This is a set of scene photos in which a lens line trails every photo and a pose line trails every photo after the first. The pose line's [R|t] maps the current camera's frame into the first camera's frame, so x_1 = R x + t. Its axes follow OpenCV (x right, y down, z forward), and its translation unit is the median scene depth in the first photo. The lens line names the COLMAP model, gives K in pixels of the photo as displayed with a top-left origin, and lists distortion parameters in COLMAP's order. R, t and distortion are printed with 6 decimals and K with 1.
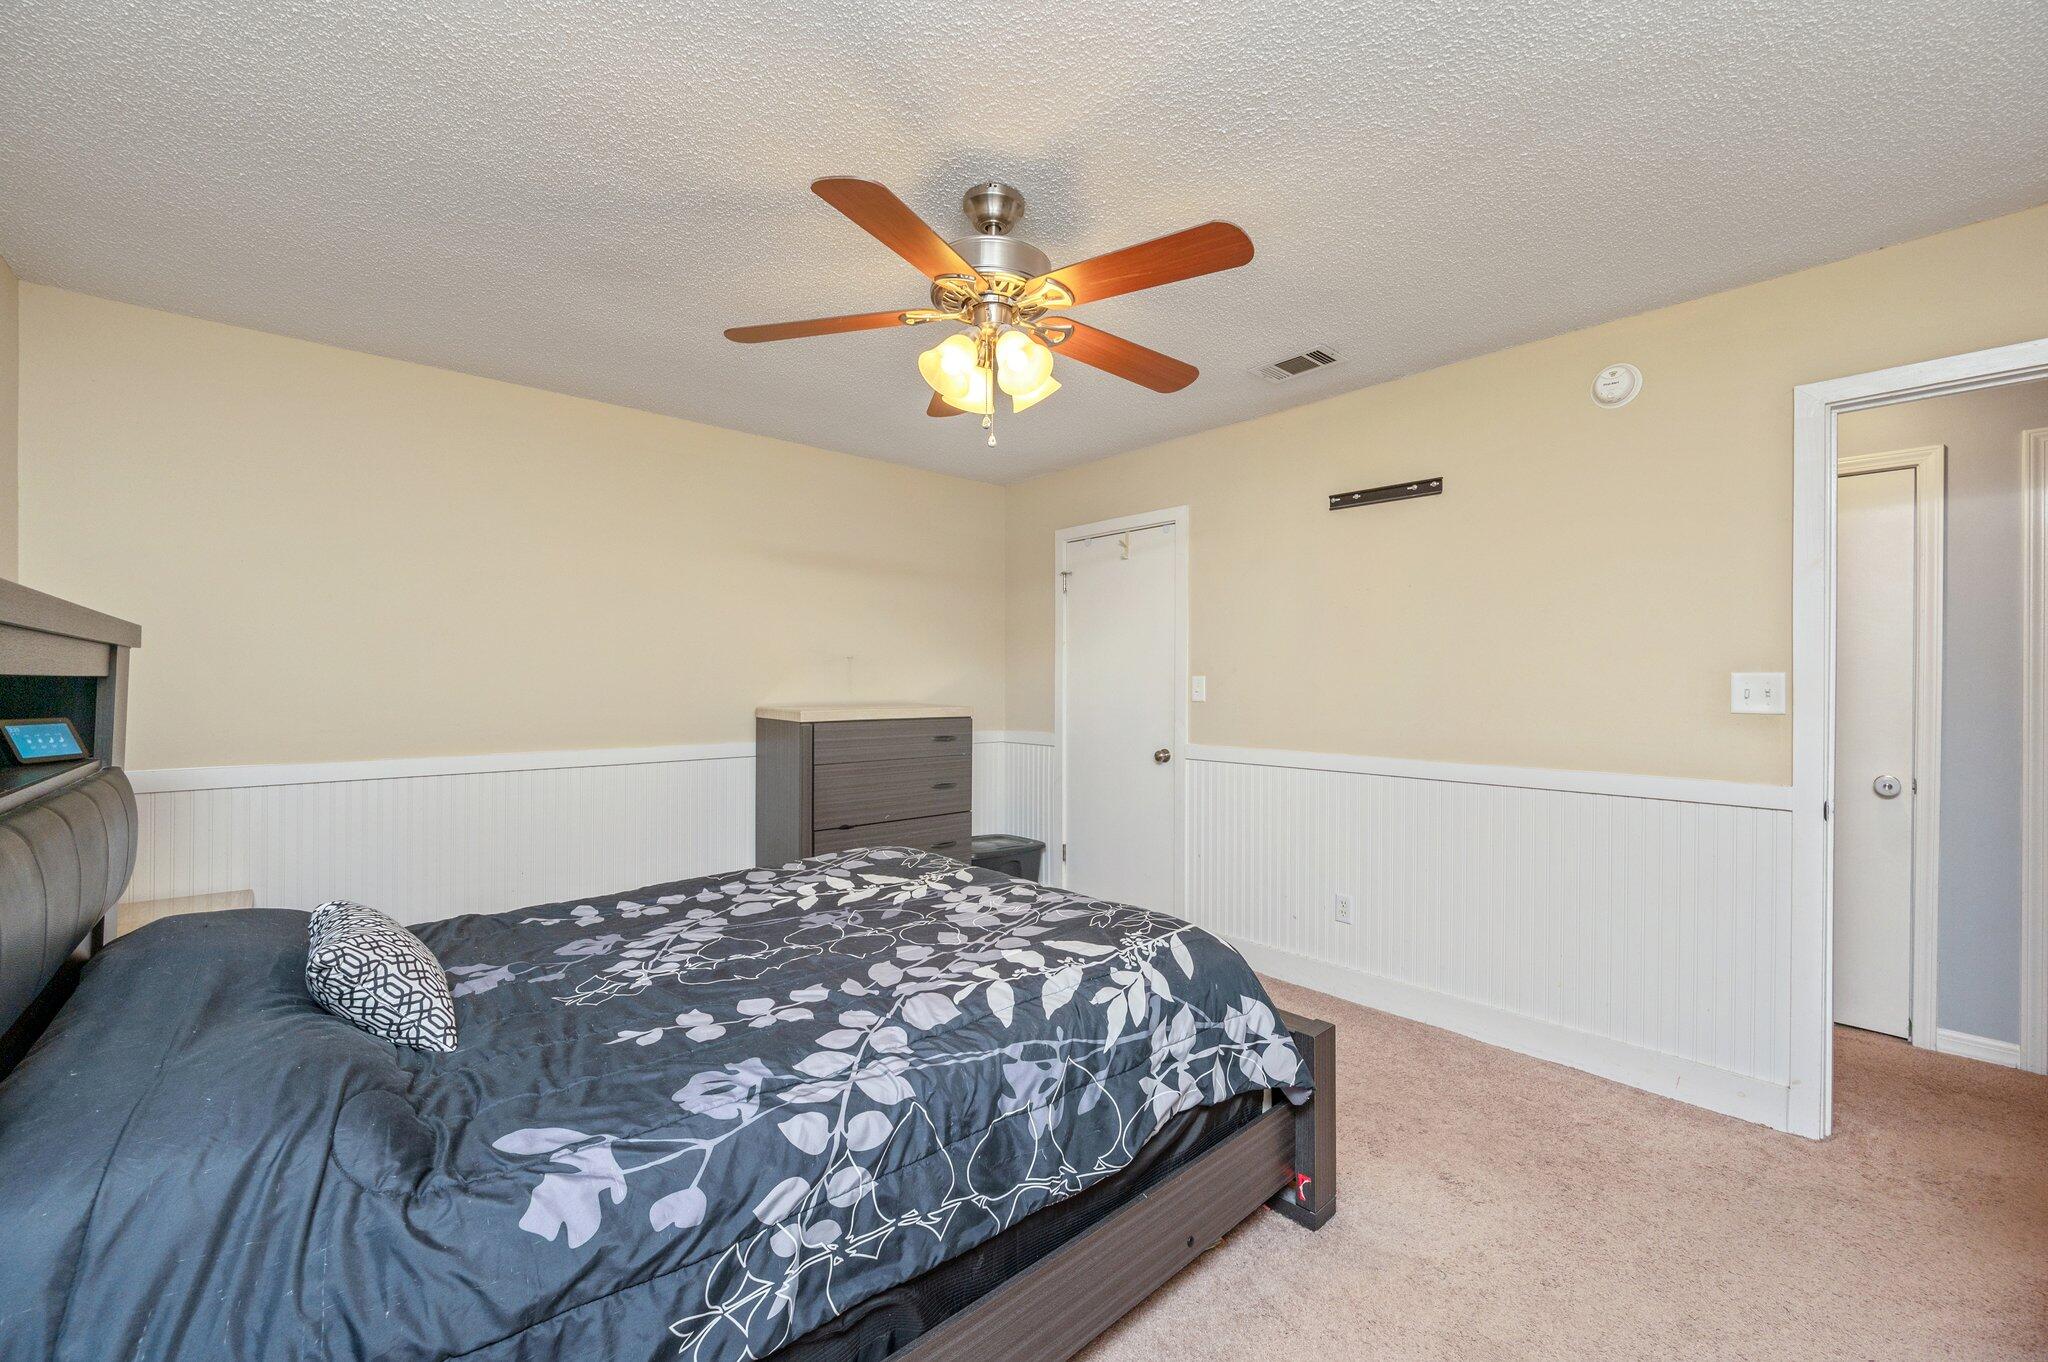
lens RADIAL K [[822.6, 0, 1029.3], [0, 822.6, 682.2], [0, 0, 1]] dist [-0.000268, 0.000063]
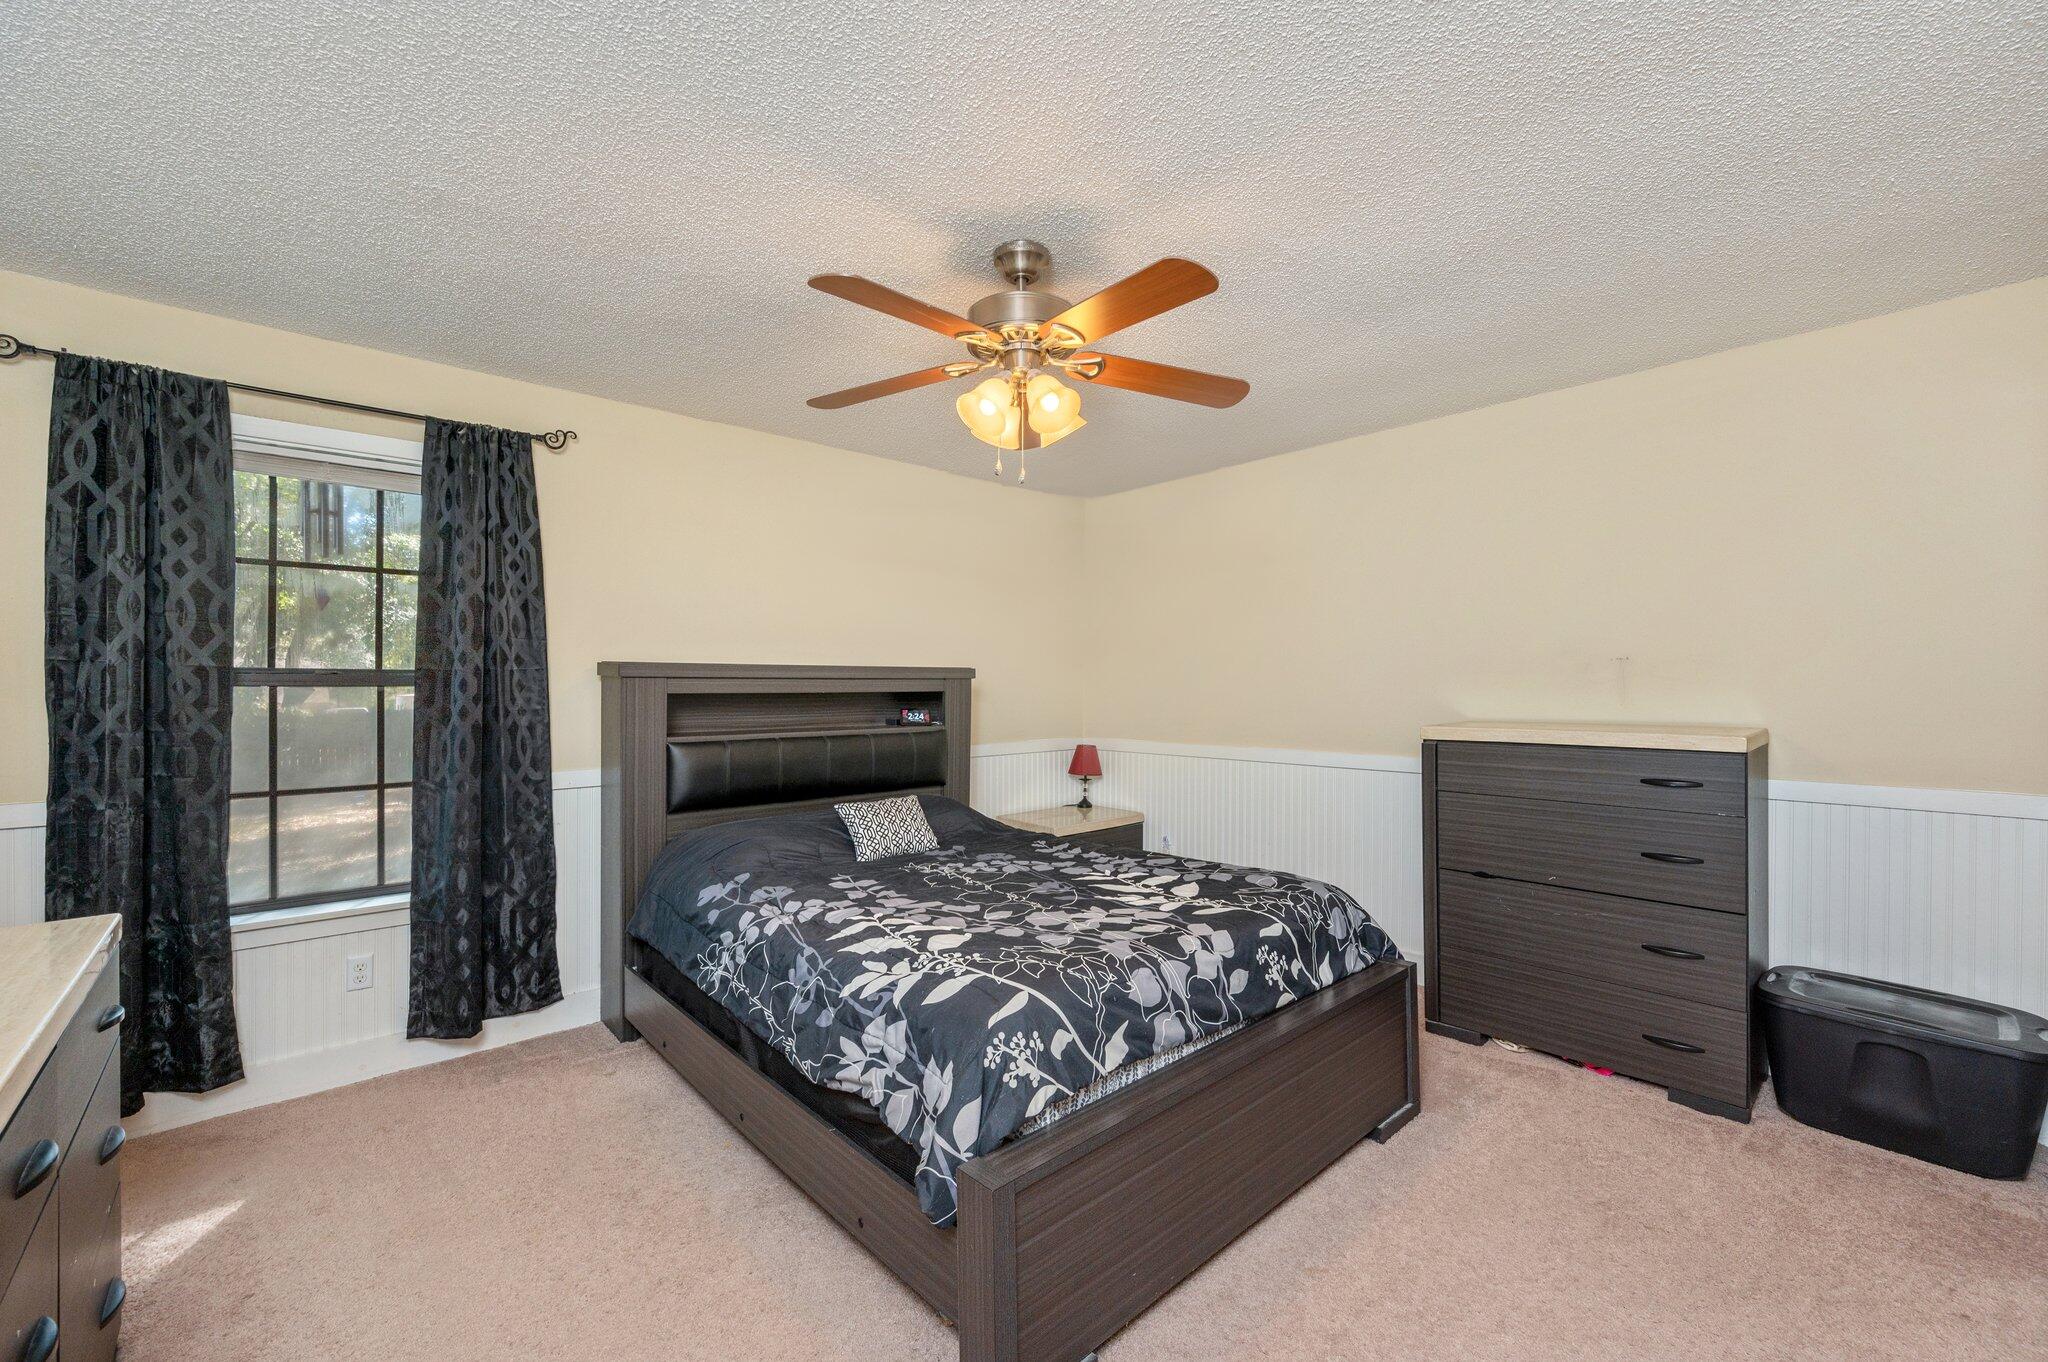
lens RADIAL K [[822.6, 0, 1028.3], [0, 822.6, 683.6], [0, 0, 1]] dist [-0.000268, 0.000063]
pose [[0.003731, -0.007632, -0.999964, 1.105651], [0.005723, 0.999955, -0.007611, -0.012118], [0.999977, -0.005695, 0.003774, 1.056334]]
